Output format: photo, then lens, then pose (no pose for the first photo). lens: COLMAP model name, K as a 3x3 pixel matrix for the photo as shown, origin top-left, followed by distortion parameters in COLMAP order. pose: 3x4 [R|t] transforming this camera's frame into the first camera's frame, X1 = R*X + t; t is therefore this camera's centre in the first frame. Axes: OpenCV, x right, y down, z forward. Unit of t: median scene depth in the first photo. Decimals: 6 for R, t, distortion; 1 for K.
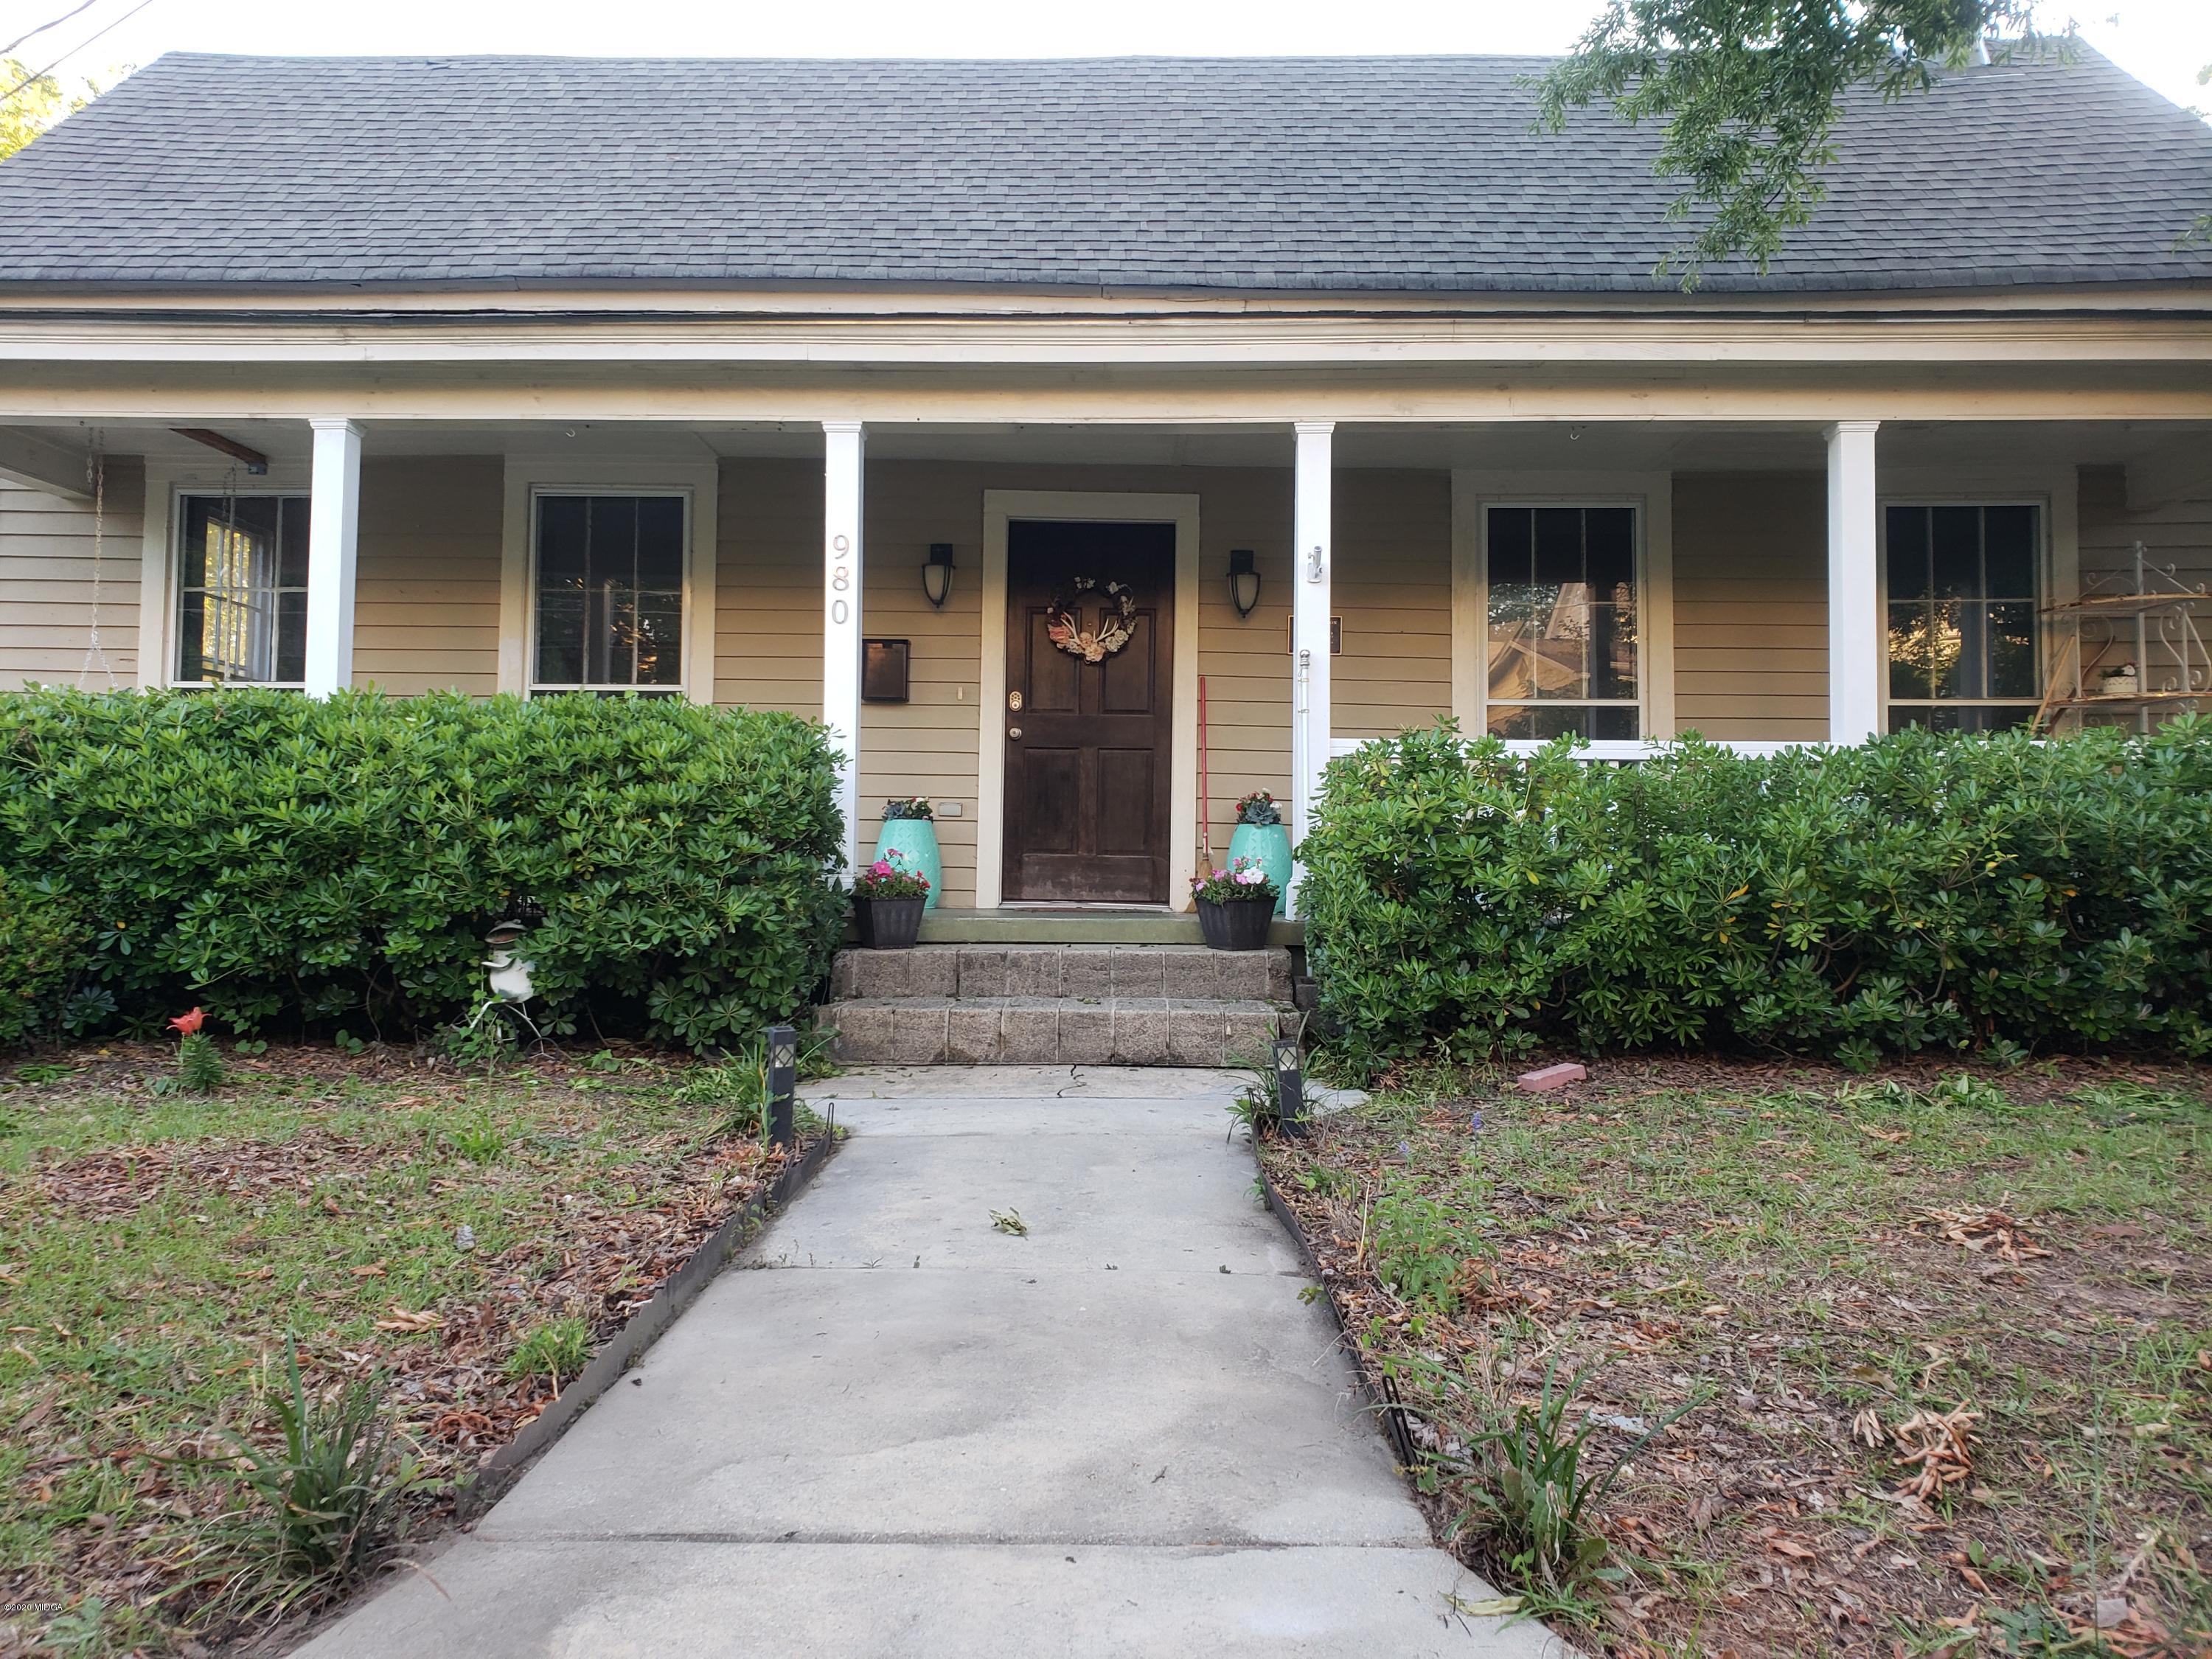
lens RADIAL K [[1654.2, 0, 1106.0], [0, 1654.2, 829.5], [0, 0, 1]] dist [0.130819, -0.195860]
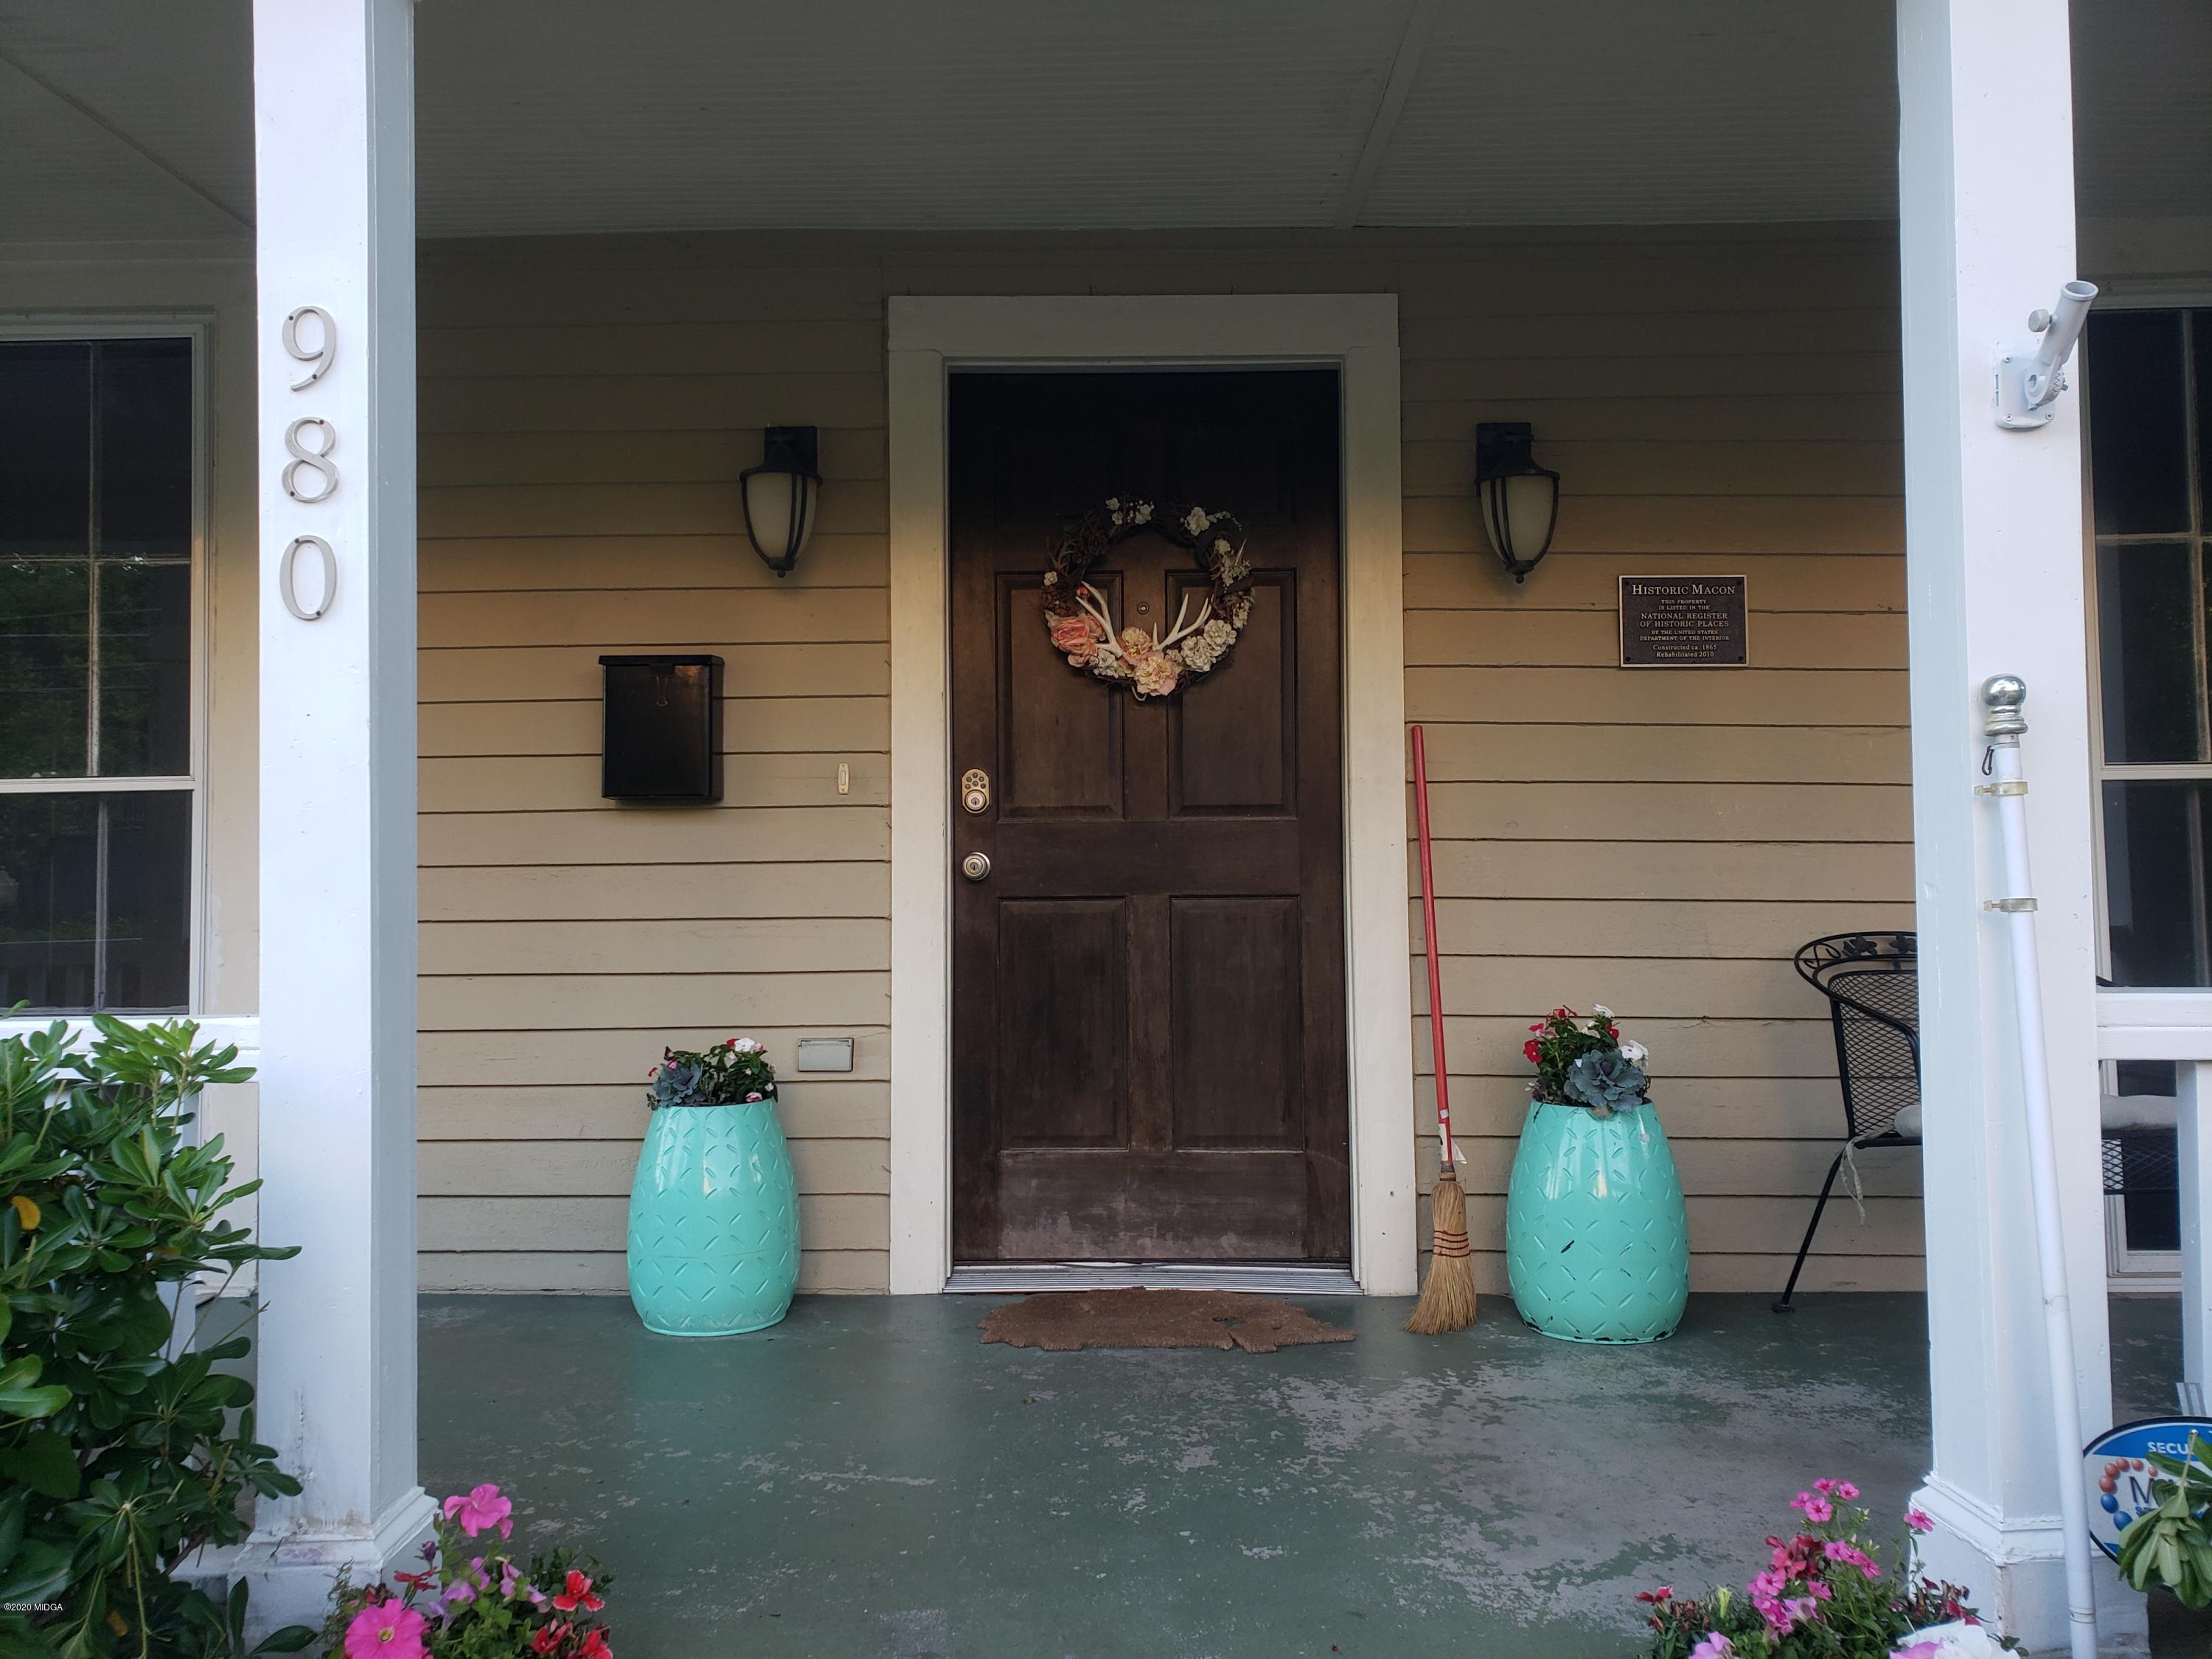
lens RADIAL K [[1690.2, 0, 1097.9], [0, 1690.2, 826.6], [0, 0, 1]] dist [0.037340, -0.037071]
pose [[0.999676, -0.024829, -0.005567, -0.020668], [0.024824, 0.999691, -0.000863, -0.067809], [0.005586, 0.000725, 0.999984, 0.566035]]
